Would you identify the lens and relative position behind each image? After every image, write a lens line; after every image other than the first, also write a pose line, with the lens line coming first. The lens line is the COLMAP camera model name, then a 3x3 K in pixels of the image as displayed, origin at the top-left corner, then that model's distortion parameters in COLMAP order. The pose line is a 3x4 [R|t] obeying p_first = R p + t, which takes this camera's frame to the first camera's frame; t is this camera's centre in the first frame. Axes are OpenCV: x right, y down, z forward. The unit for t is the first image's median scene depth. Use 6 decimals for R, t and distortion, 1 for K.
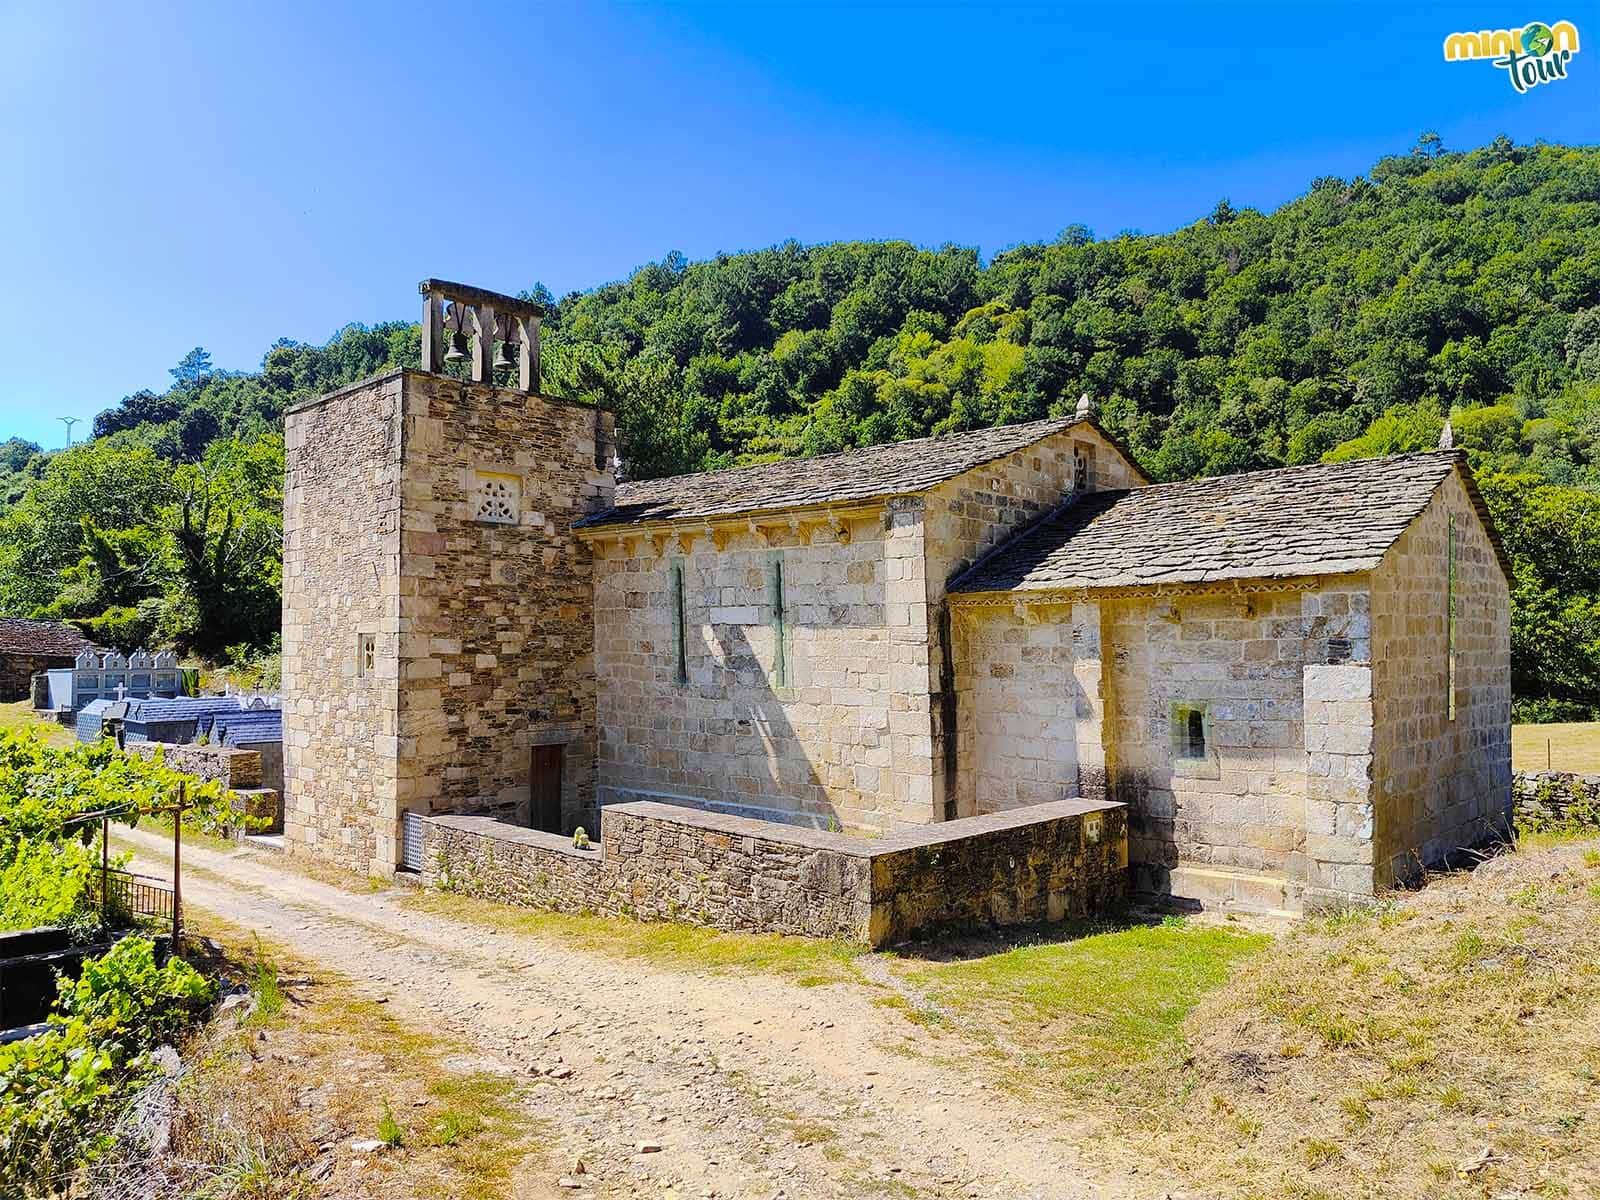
lens RADIAL K [[1108.1, 0, 796.8], [0, 1108.1, 605.0], [0, 0, 1]] dist [0.013972, -0.010049]
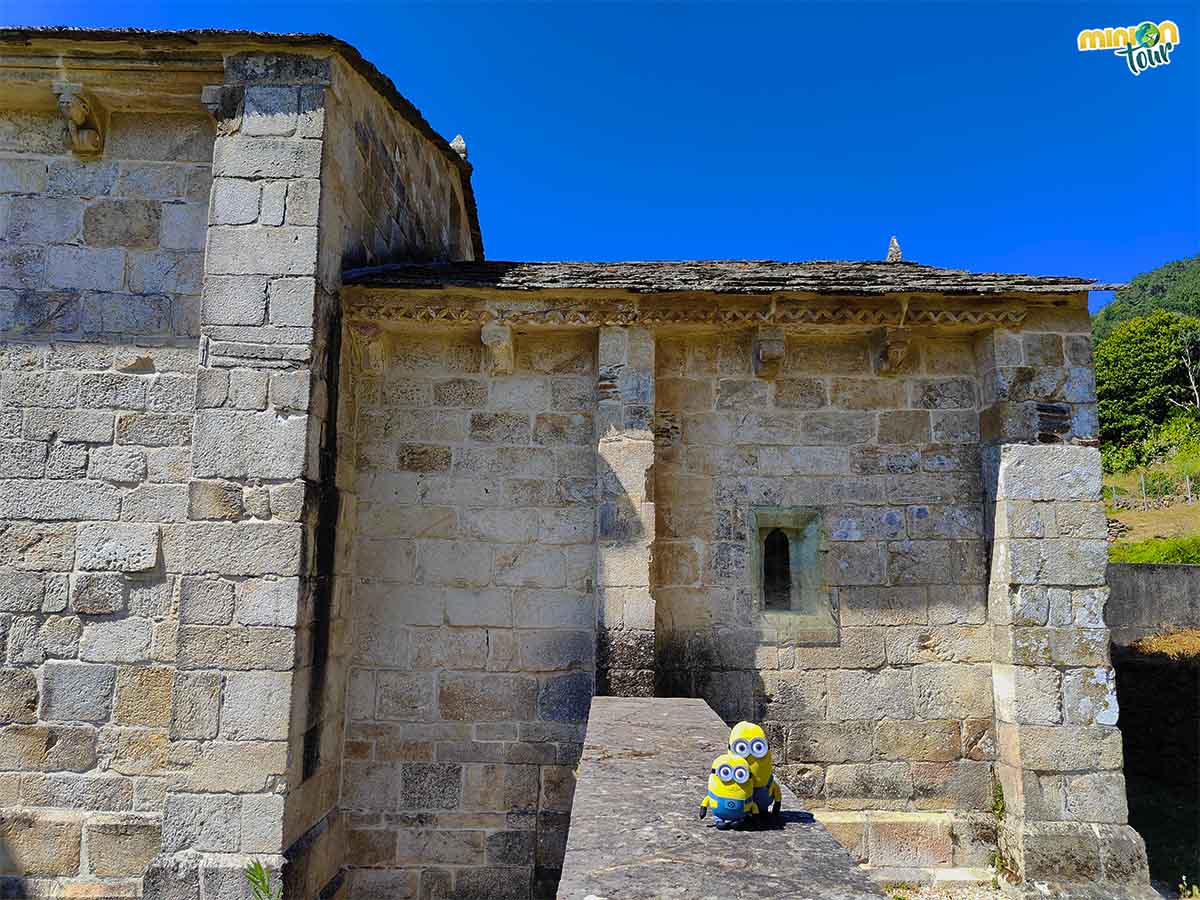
lens RADIAL K [[831.1, 0, 597.1], [0, 831.1, 441.6], [0, 0, 1]] dist [0.013972, -0.010049]
pose [[0.739202, 0.129821, 0.660853, -0.014652], [-0.039517, 0.987916, -0.149869, 0.117938], [-0.672323, 0.084669, 0.735400, 0.726321]]
